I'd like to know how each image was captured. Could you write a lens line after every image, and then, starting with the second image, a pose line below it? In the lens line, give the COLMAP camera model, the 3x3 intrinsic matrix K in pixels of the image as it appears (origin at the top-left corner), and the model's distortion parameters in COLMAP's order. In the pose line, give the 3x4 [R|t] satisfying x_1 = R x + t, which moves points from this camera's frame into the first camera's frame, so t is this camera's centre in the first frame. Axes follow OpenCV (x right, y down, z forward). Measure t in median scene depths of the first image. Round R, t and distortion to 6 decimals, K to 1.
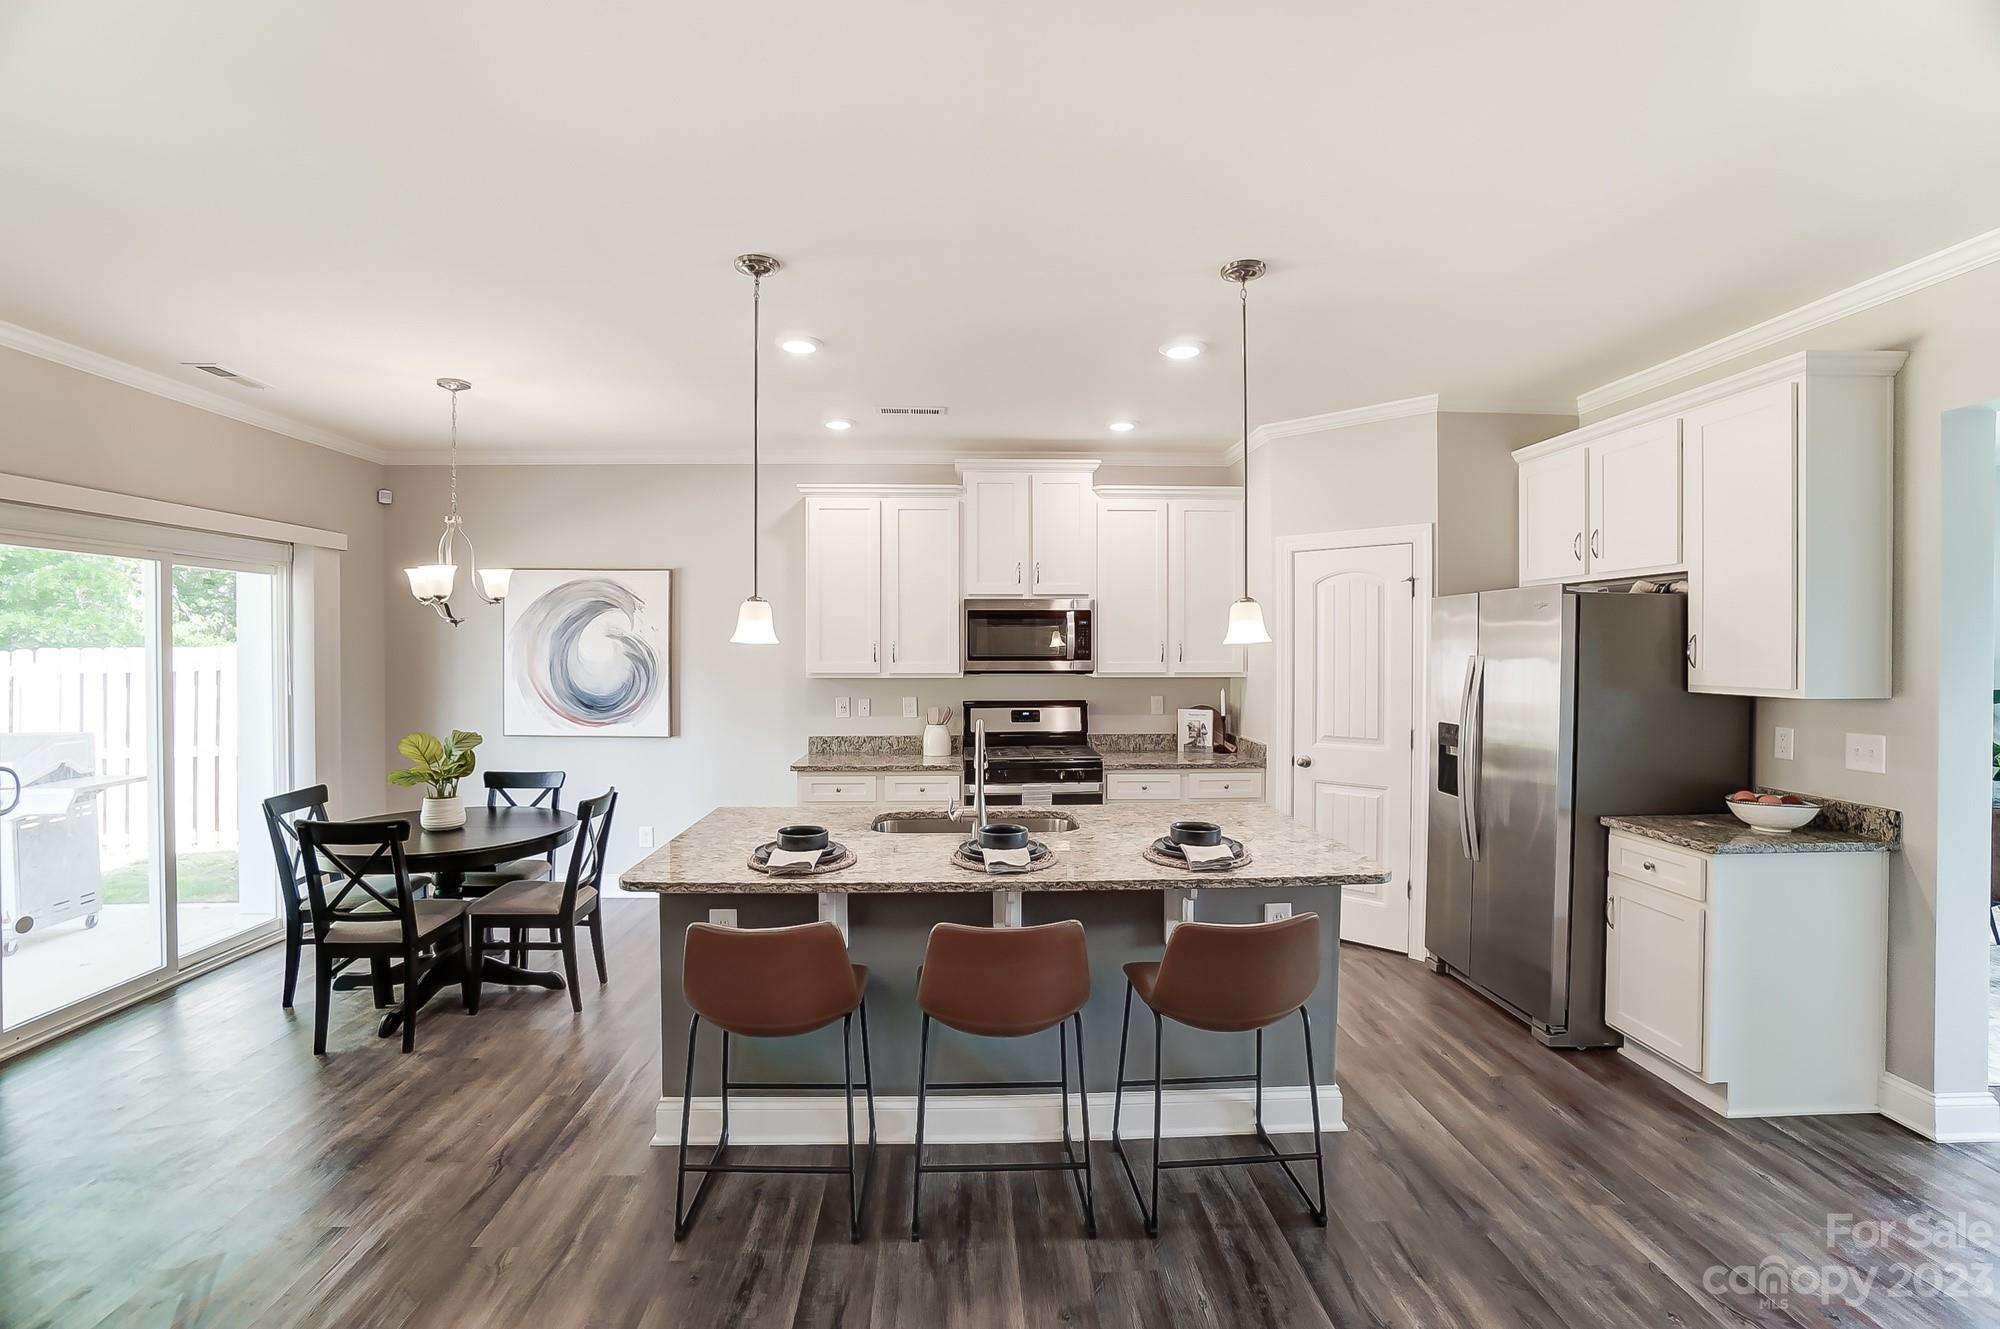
lens RADIAL K [[888.5, 0, 994.5], [0, 888.5, 662.2], [0, 0, 1]] dist [-0.026076, 0.004168]
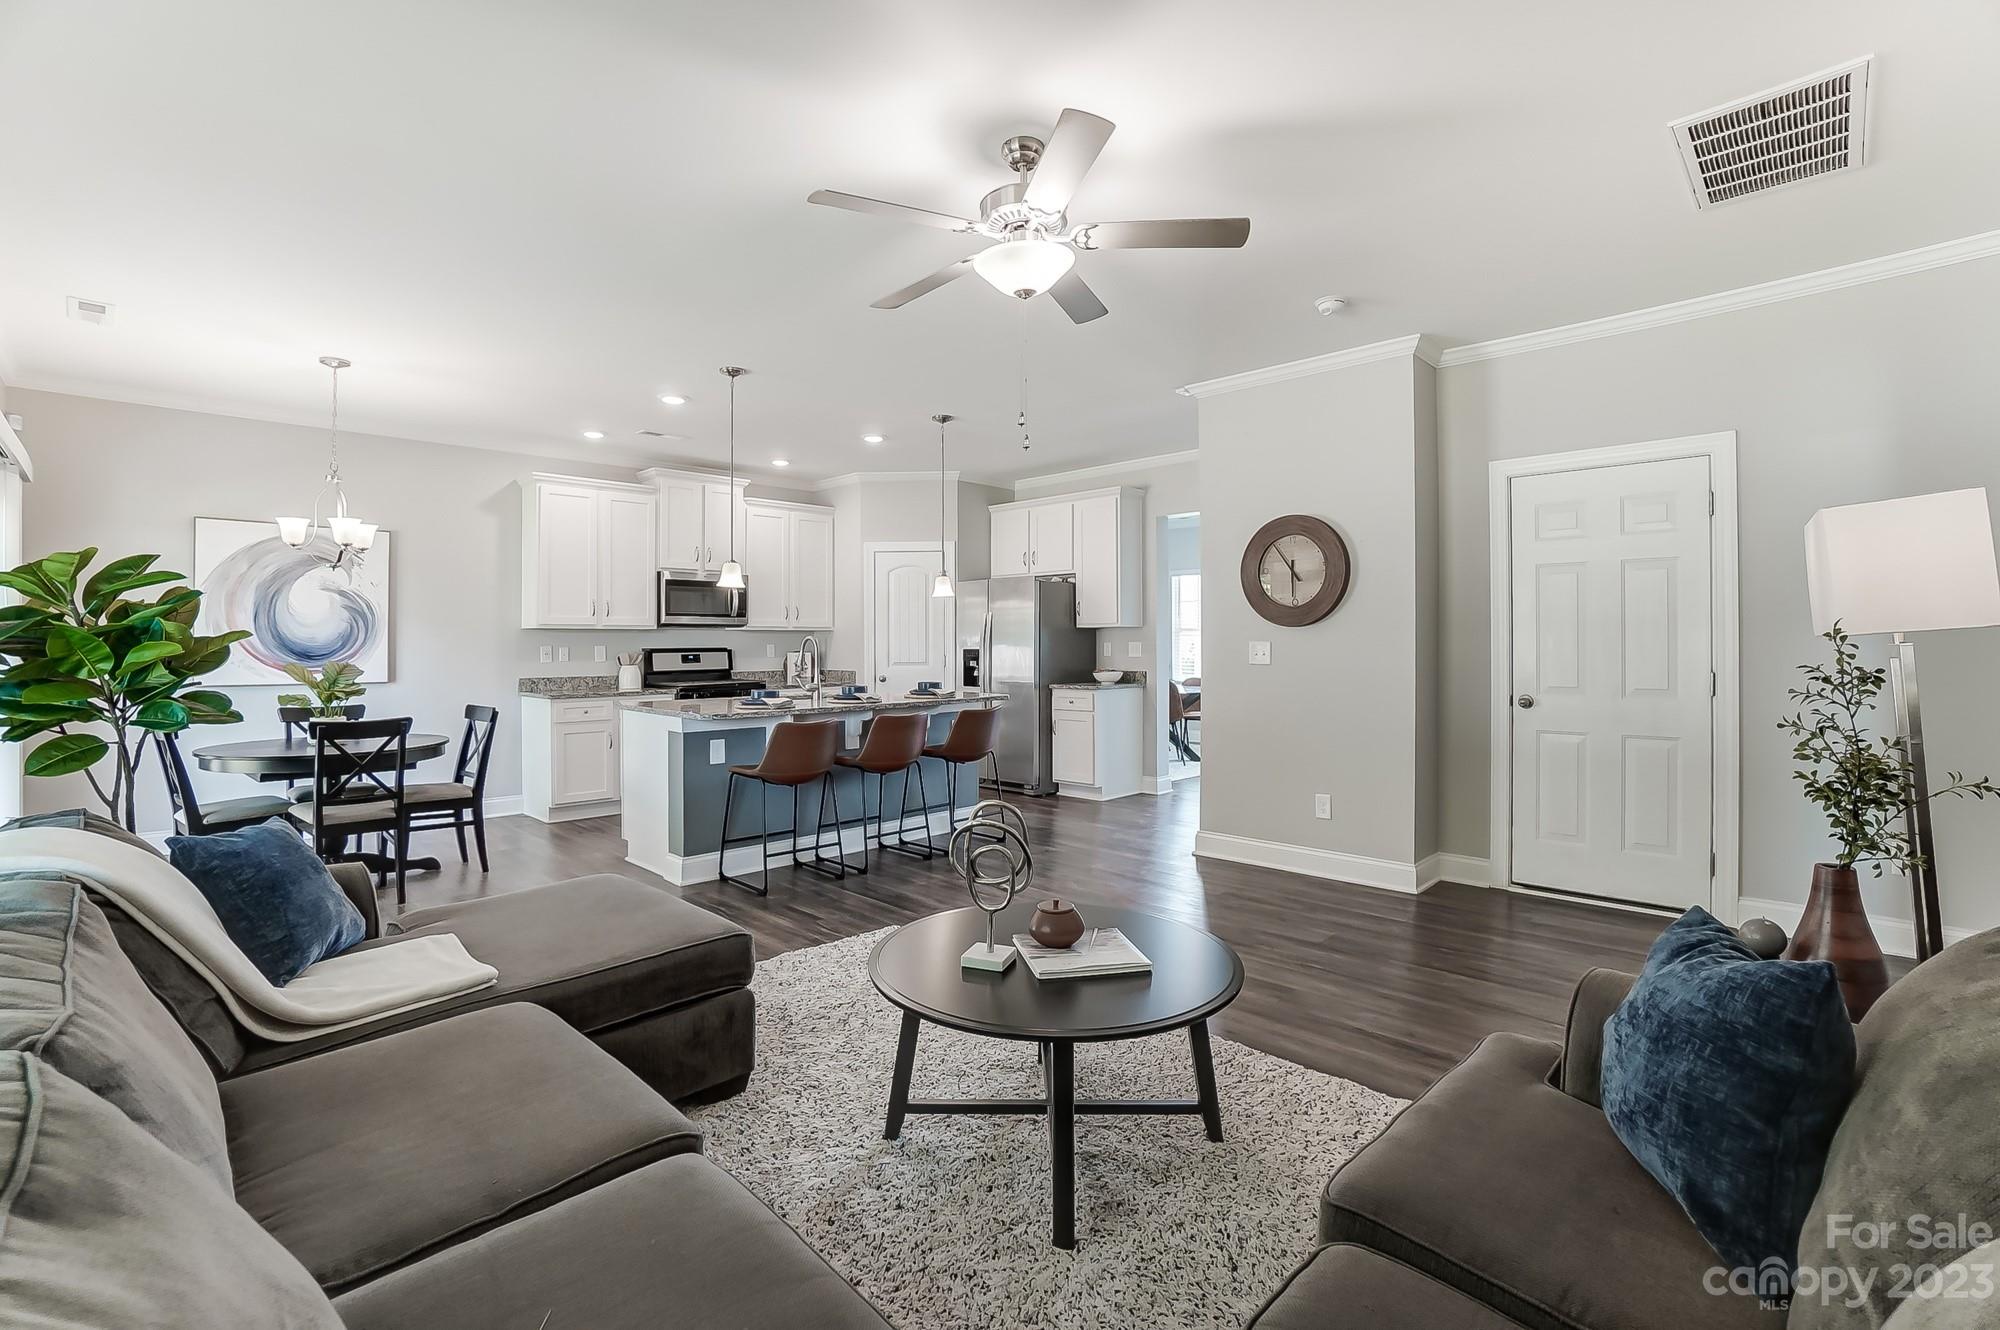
lens RADIAL K [[888.5, 0, 985.3], [0, 888.5, 654.7], [0, 0, 1]] dist [-0.026076, 0.004168]
pose [[0.735400, -0.012669, 0.677514, -0.693967], [0.015201, 0.999882, 0.002197, 0.072574], [-0.677462, 0.008684, 0.735506, -0.388898]]
